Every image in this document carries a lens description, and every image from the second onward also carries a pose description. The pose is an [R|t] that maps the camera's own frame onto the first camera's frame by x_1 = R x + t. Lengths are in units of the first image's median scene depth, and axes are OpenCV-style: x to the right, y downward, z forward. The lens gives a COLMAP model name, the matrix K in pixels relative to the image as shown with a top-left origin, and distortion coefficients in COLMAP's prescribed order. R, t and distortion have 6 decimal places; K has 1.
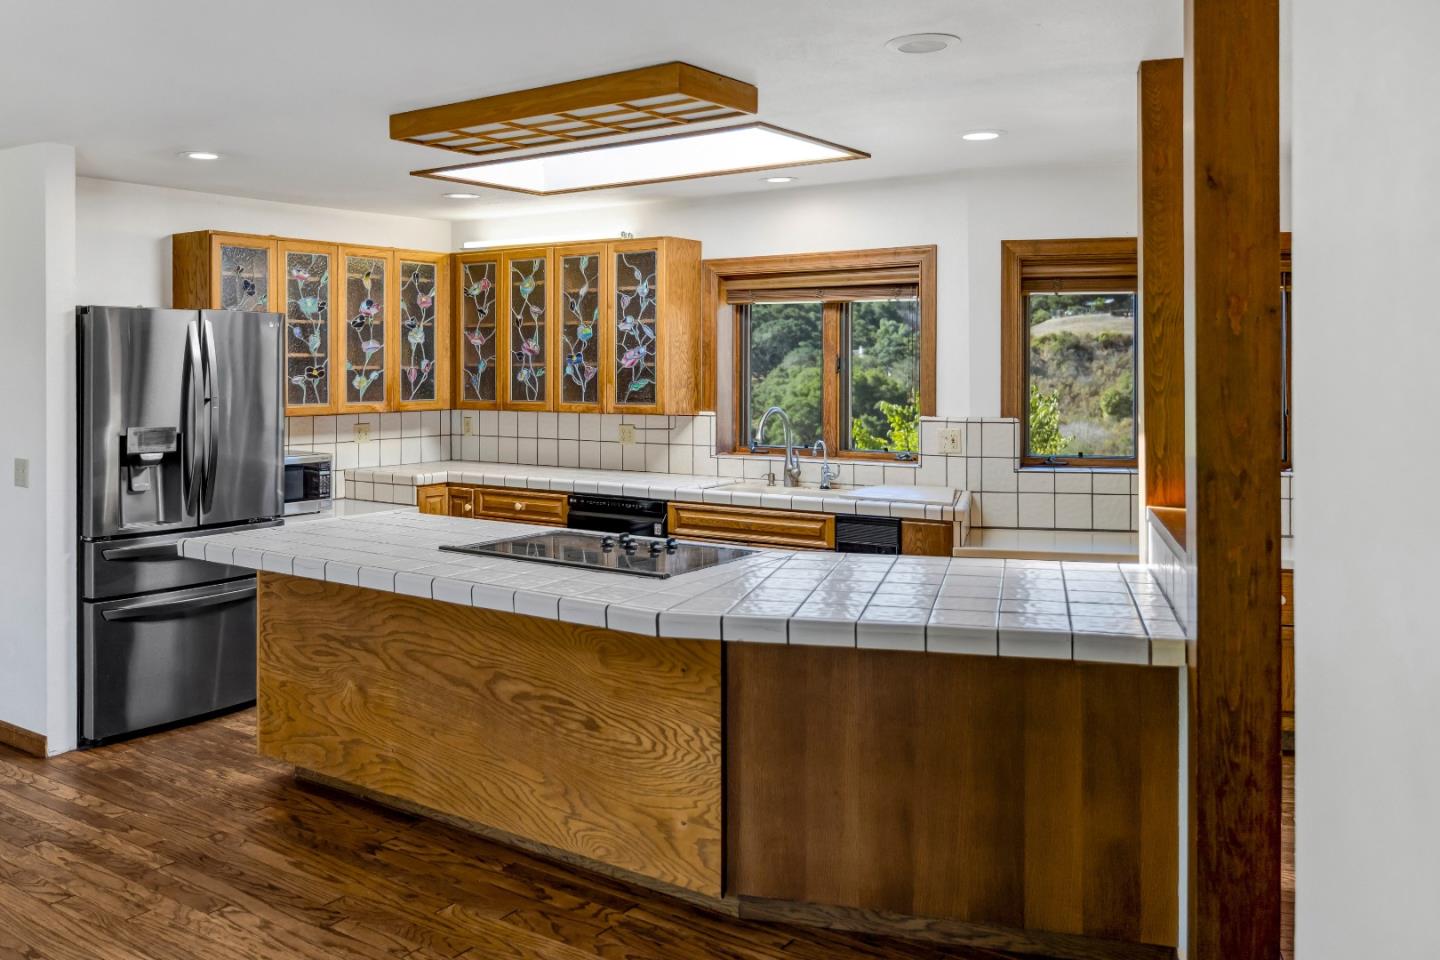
lens RADIAL K [[1232.4, 0, 664.4], [0, 1232.4, 386.9], [0, 0, 1]] dist [0.017101, -0.038936]
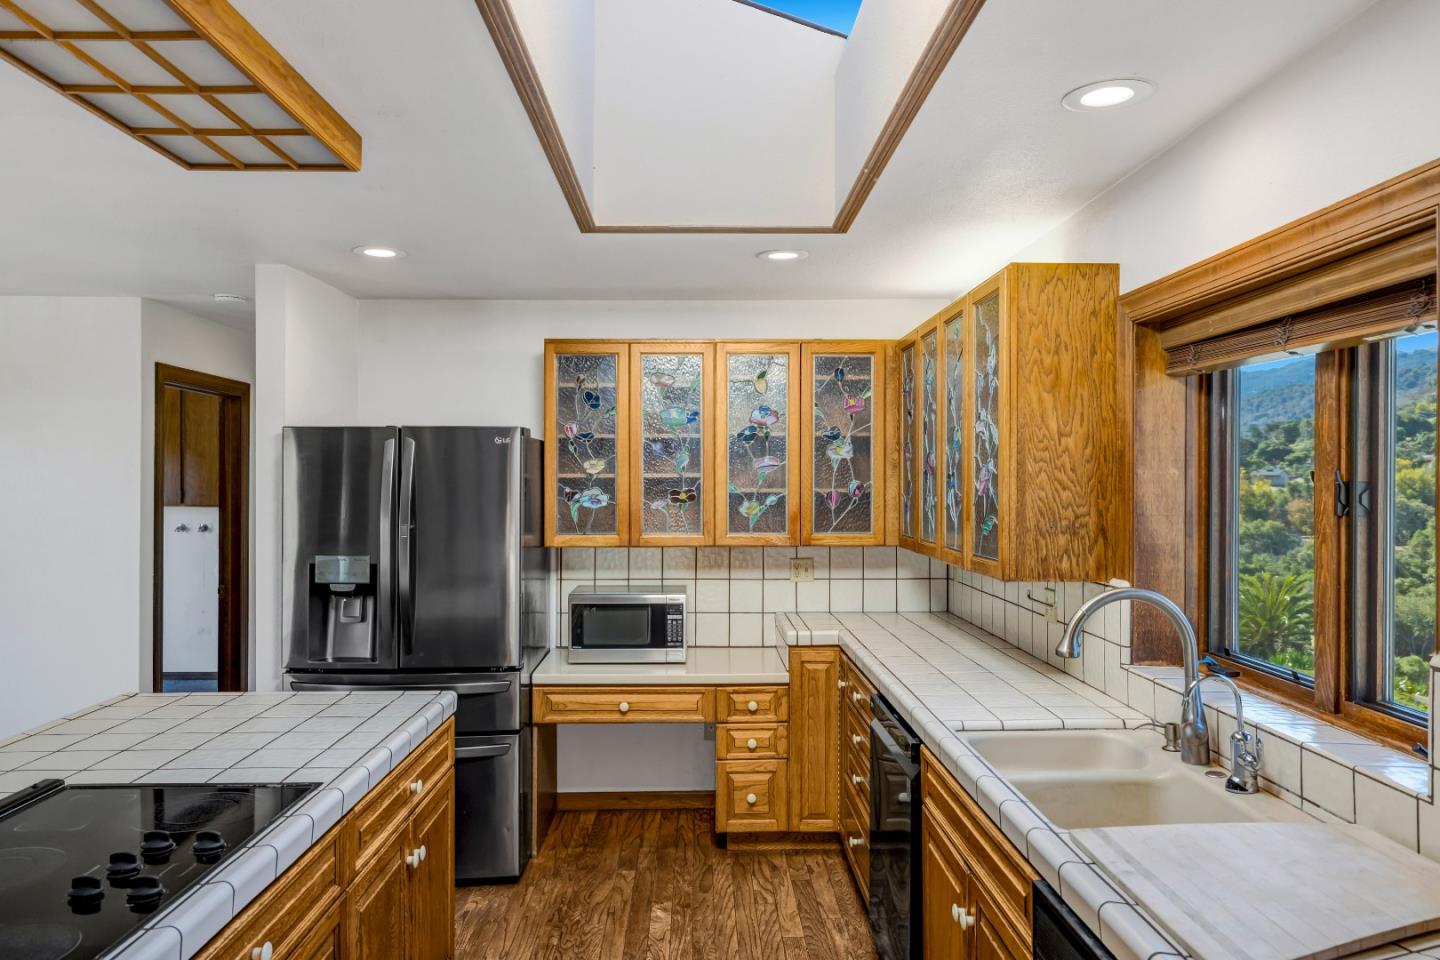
lens RADIAL K [[1017.0, 0, 707.3], [0, 1017.0, 482.4], [0, 0, 1]] dist [0.006354, -0.001736]
pose [[0.600530, 0.004695, -0.799589, 0.285002], [-0.014535, 0.999882, -0.005045, -0.017833], [0.799470, 0.014651, 0.600527, 0.604652]]
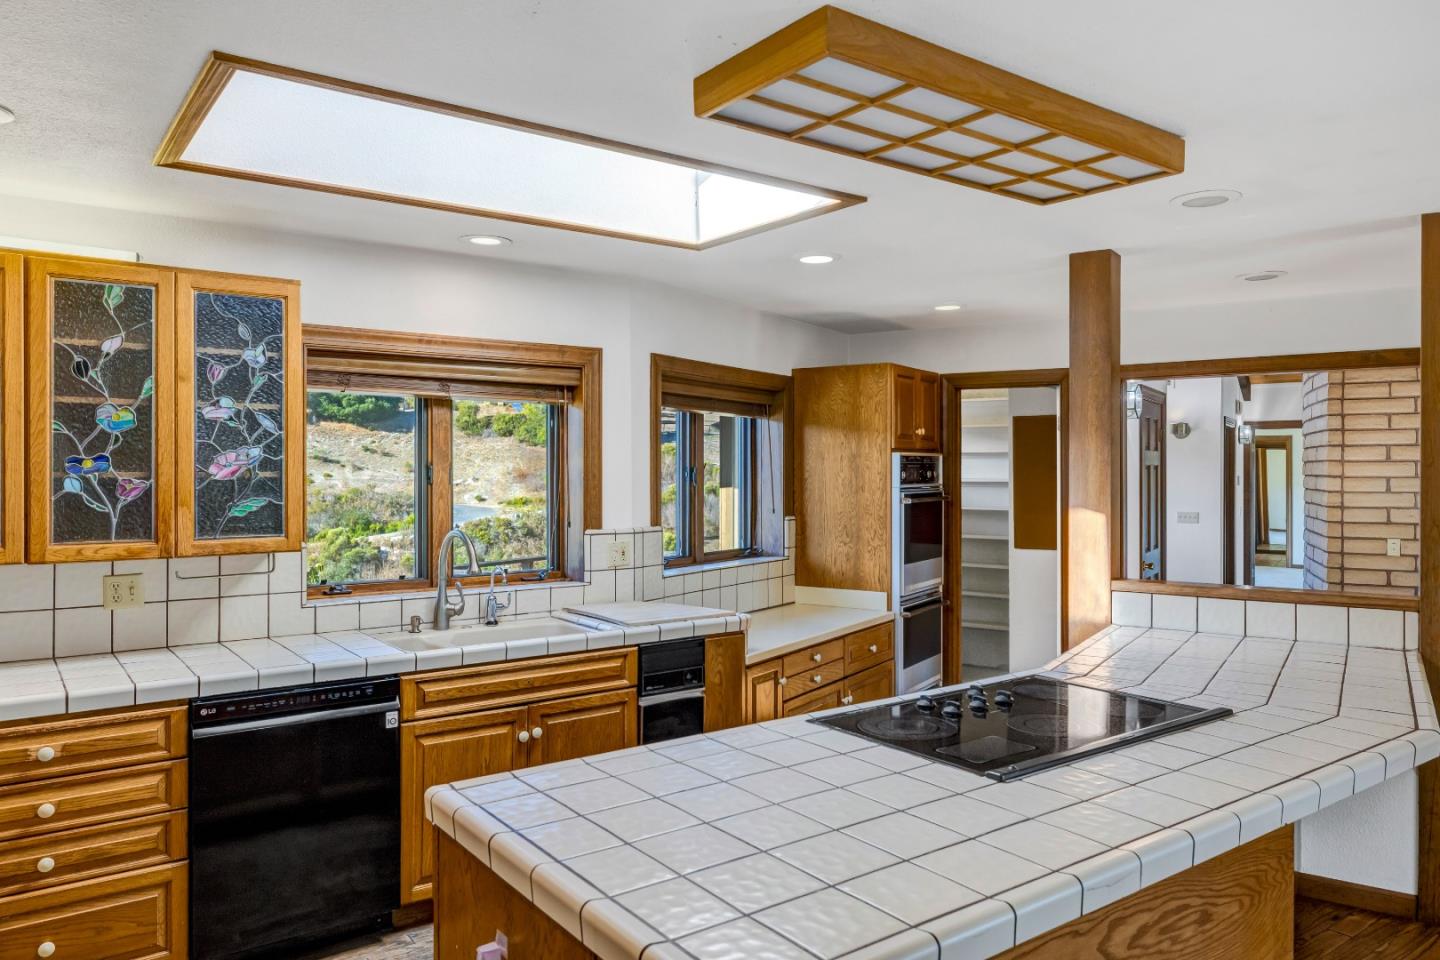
lens RADIAL K [[983.6, 0, 724.6], [0, 983.6, 483.6], [0, 0, 1]] dist [-0.004658, 0.002142]
pose [[0.290002, -0.011642, 0.956955, -0.431052], [0.017075, 0.999830, 0.006989, -0.013026], [-0.956874, 0.014313, 0.290151, 0.622044]]
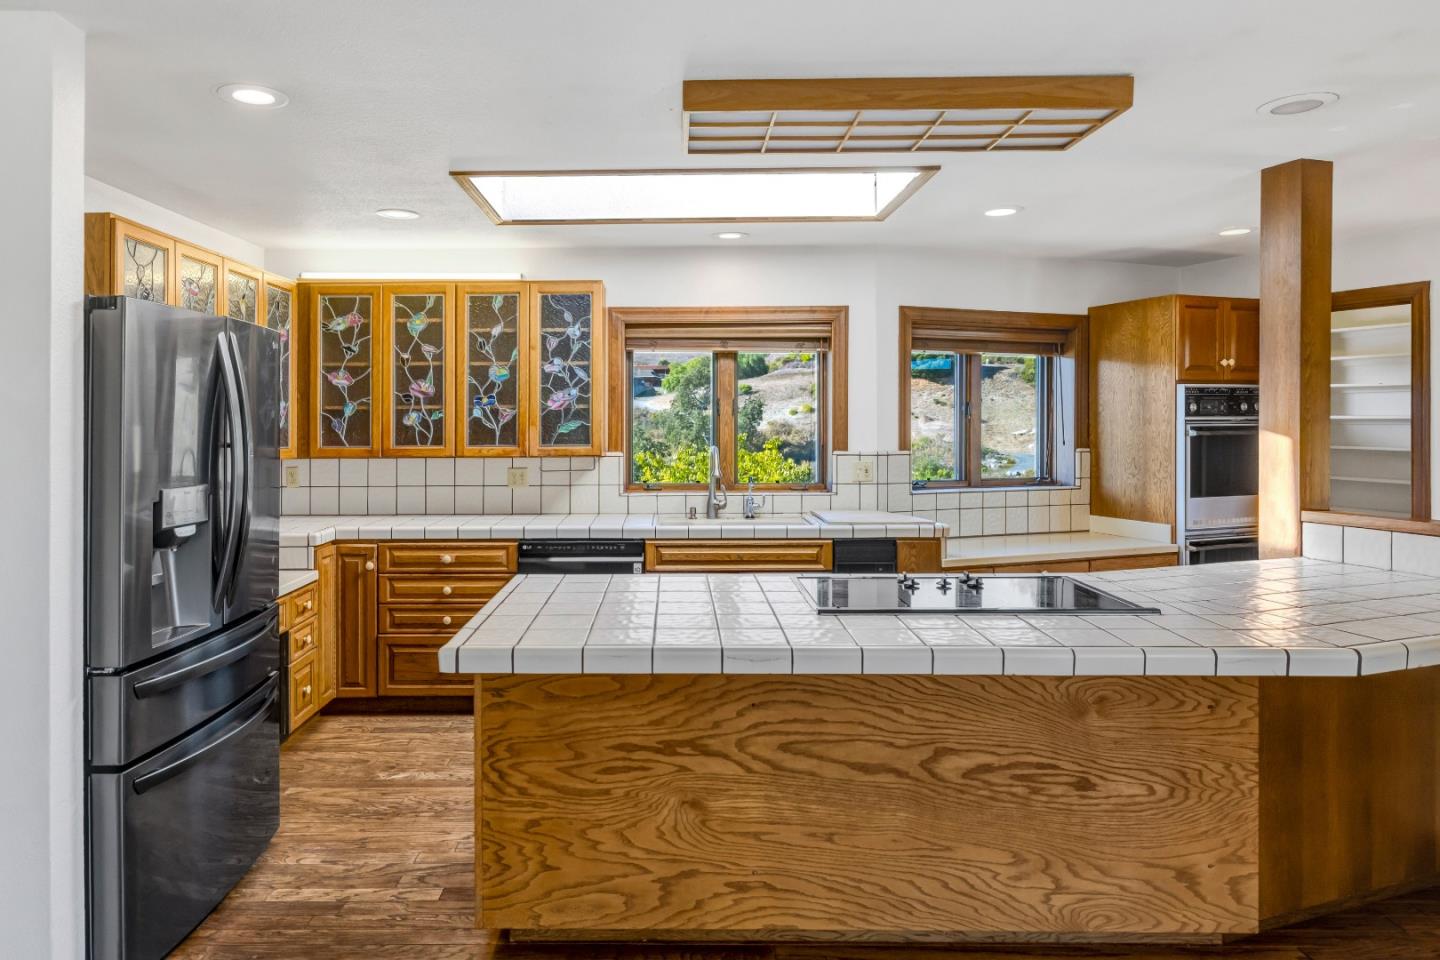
lens RADIAL K [[913.4, 0, 669.9], [0, 913.4, 435.5], [0, 0, 1]] dist [0.004719, -0.000386]
pose [[0.808438, -0.010002, 0.588496, -0.391465], [0.013624, 0.999906, -0.001722, 0.007733], [-0.588424, 0.009410, 0.808498, 0.353920]]
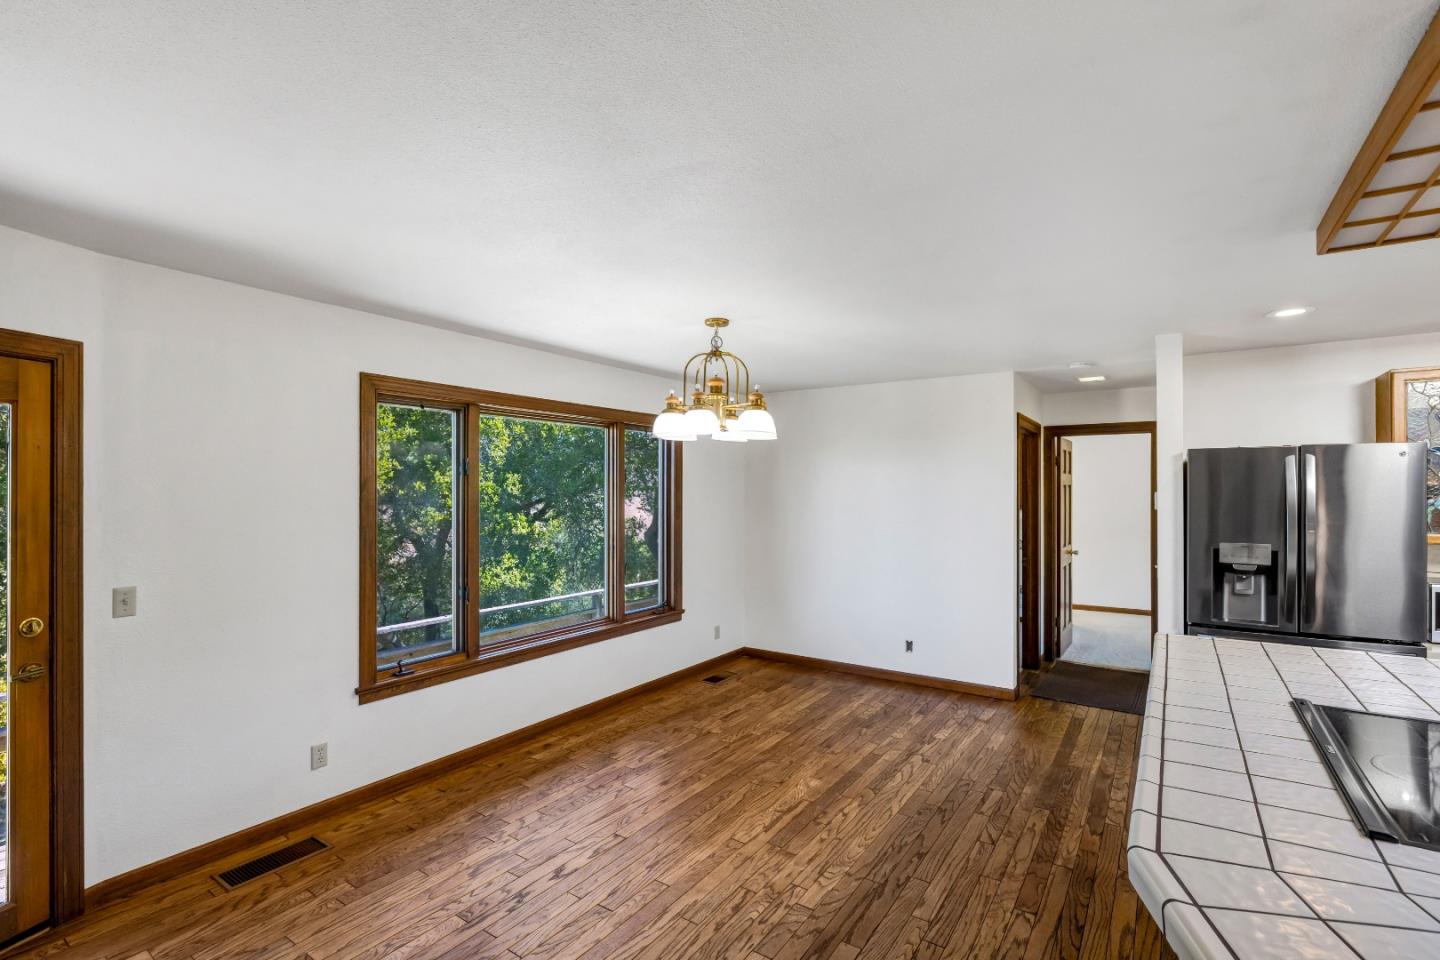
lens RADIAL K [[660.7, 0, 723.1], [0, 660.7, 488.2], [0, 0, 1]] dist [0.000415, -0.000075]
pose [[0.034465, 0.000522, -0.999406, 0.172844], [-0.013273, 0.999912, 0.000064, -0.012226], [0.999318, 0.013262, 0.034469, 0.337671]]
